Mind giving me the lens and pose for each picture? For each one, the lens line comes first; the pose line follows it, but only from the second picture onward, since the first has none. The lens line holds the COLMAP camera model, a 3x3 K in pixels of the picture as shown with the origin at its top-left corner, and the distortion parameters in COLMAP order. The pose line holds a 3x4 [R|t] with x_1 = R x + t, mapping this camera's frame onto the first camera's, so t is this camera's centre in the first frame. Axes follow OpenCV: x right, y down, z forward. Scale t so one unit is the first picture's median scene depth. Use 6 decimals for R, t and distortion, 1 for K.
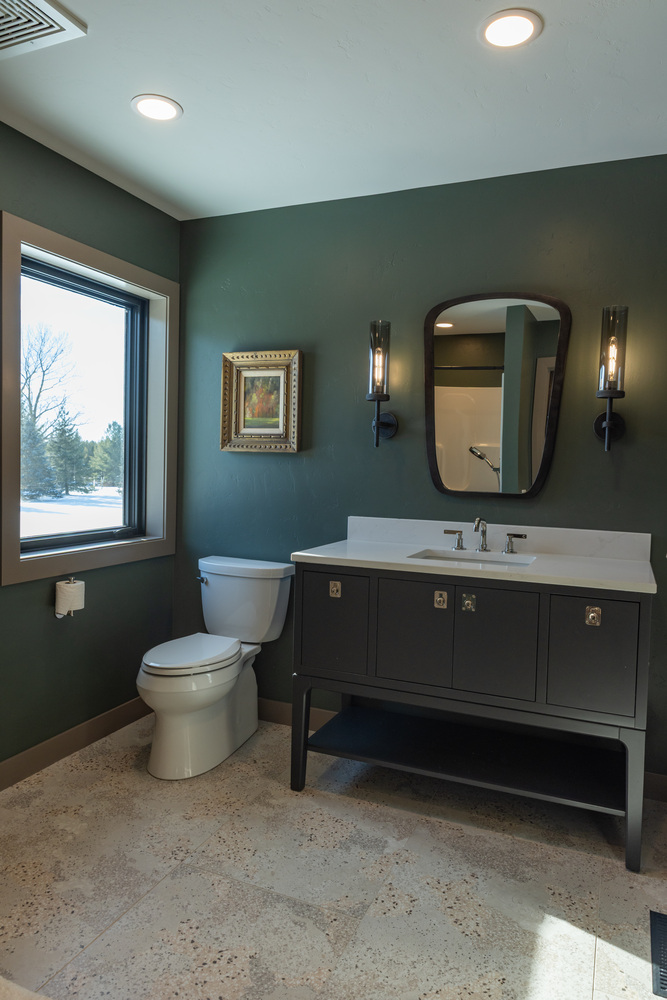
lens RADIAL K [[672.9, 0, 334.4], [0, 672.9, 499.4], [0, 0, 1]] dist [0.007678, 0.004841]
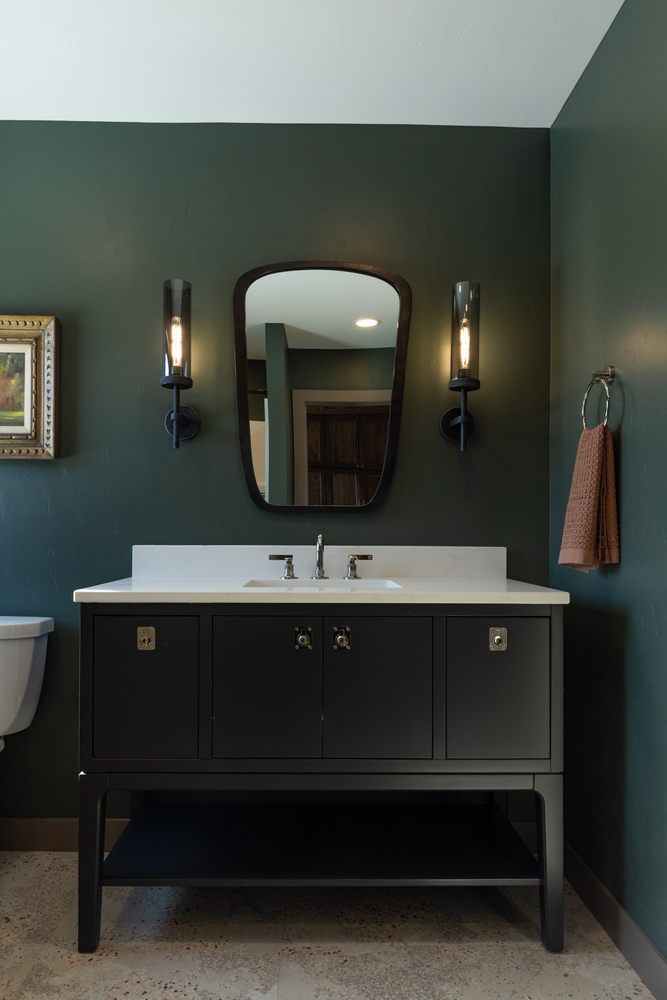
lens RADIAL K [[681.5, 0, 307.7], [0, 681.5, 534.1], [0, 0, 1]] dist [0.003595, 0.000714]
pose [[0.915526, -0.018141, 0.401849, -0.114332], [0.038847, 0.998301, -0.043438, 0.058057], [-0.400378, 0.055380, 0.914675, 0.266125]]
